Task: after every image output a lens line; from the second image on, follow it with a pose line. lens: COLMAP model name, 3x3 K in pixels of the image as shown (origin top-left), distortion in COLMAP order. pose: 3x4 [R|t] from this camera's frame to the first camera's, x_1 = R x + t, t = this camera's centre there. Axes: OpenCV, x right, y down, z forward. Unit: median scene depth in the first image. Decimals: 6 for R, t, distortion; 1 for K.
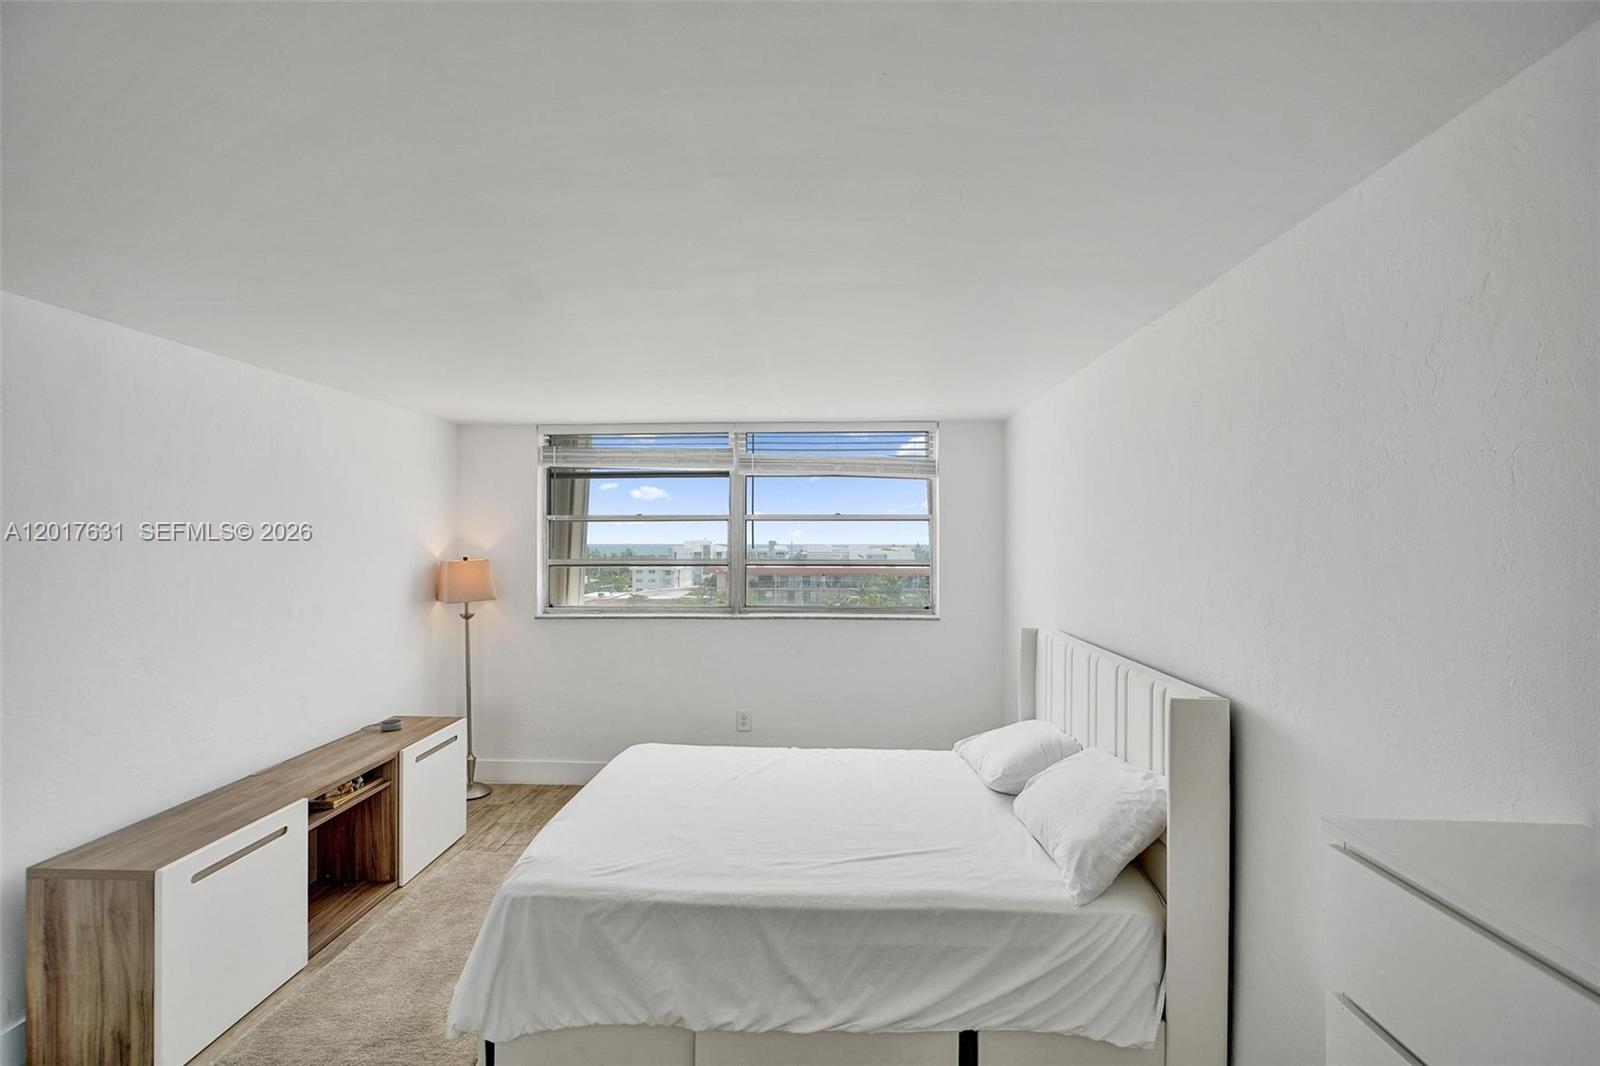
lens RADIAL K [[711.5, 0, 789.1], [0, 711.5, 539.6], [0, 0, 1]] dist [-0.000478, 0.004468]
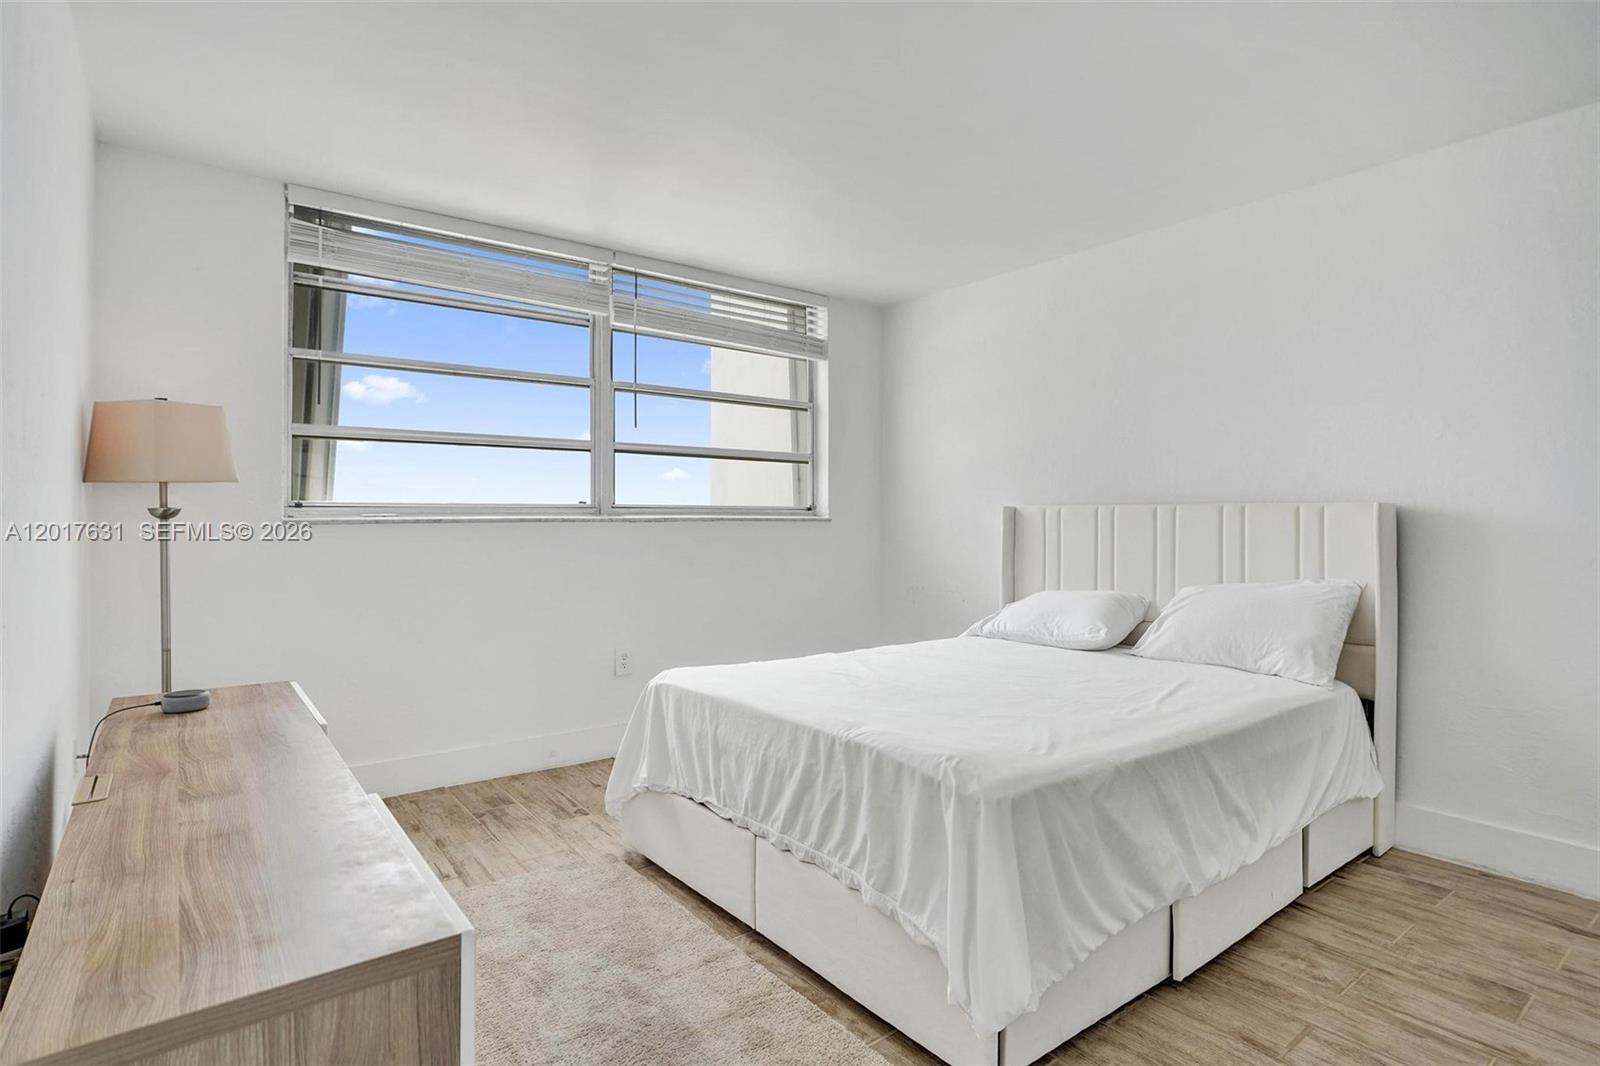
lens RADIAL K [[820.8, 0, 799.1], [0, 820.8, 530.3], [0, 0, 1]] dist [0.012246, 0.000245]
pose [[0.765555, -0.011991, 0.643259, -0.486427], [0.000038, 0.999827, 0.018593, 0.109422], [-0.643370, -0.014209, 0.765423, 0.251576]]
